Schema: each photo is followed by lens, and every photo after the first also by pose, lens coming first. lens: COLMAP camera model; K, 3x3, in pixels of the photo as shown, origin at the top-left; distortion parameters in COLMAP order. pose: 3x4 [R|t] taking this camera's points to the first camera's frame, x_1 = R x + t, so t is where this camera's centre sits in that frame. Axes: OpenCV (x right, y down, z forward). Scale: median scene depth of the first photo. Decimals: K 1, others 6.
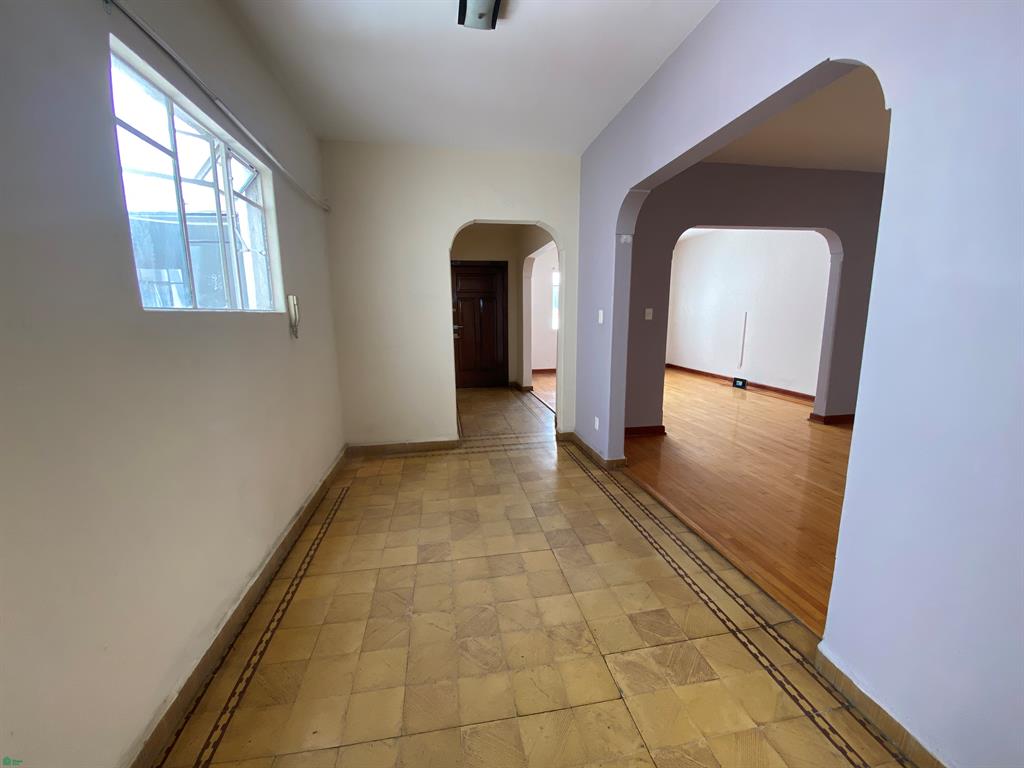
lens RADIAL K [[416.8, 0, 512.0], [0, 416.8, 384.0], [0, 0, 1]] dist [0.000571, 0.000008]
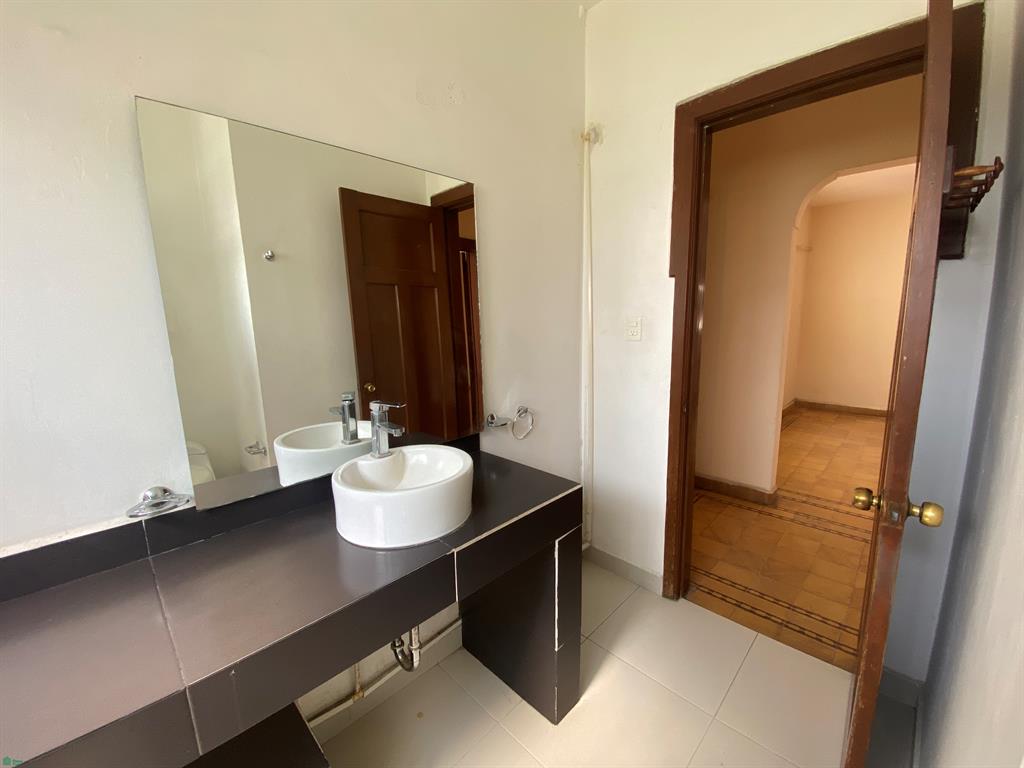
lens RADIAL K [[416.8, 0, 512.0], [0, 416.8, 384.0], [0, 0, 1]] dist [0.000571, 0.000008]
pose [[0.586928, 0.134561, -0.798379, 0.254854], [-0.125661, 0.989283, 0.074357, 0.128375], [0.799828, 0.056683, 0.597547, -0.919776]]
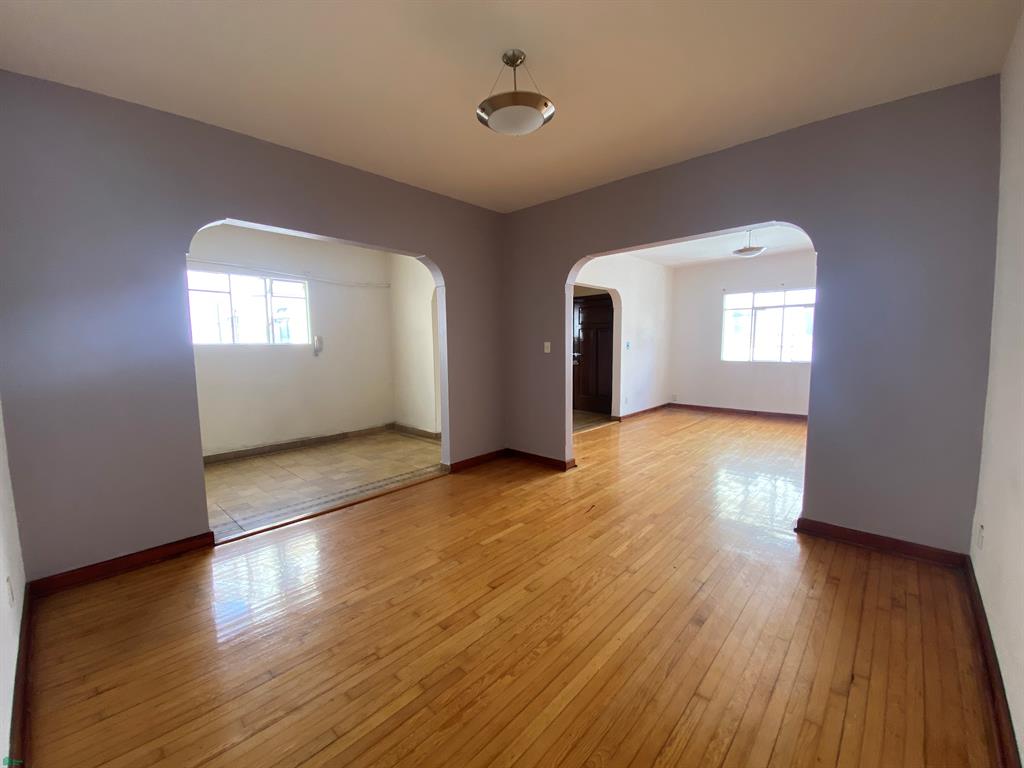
lens RADIAL K [[416.8, 0, 512.0], [0, 416.8, 384.0], [0, 0, 1]] dist [0.000571, 0.000008]
pose [[0.614115, 0.088634, -0.784224, 1.418076], [-0.133413, 0.991032, 0.007534, -0.096375], [0.777859, 0.099999, 0.620432, 0.395263]]
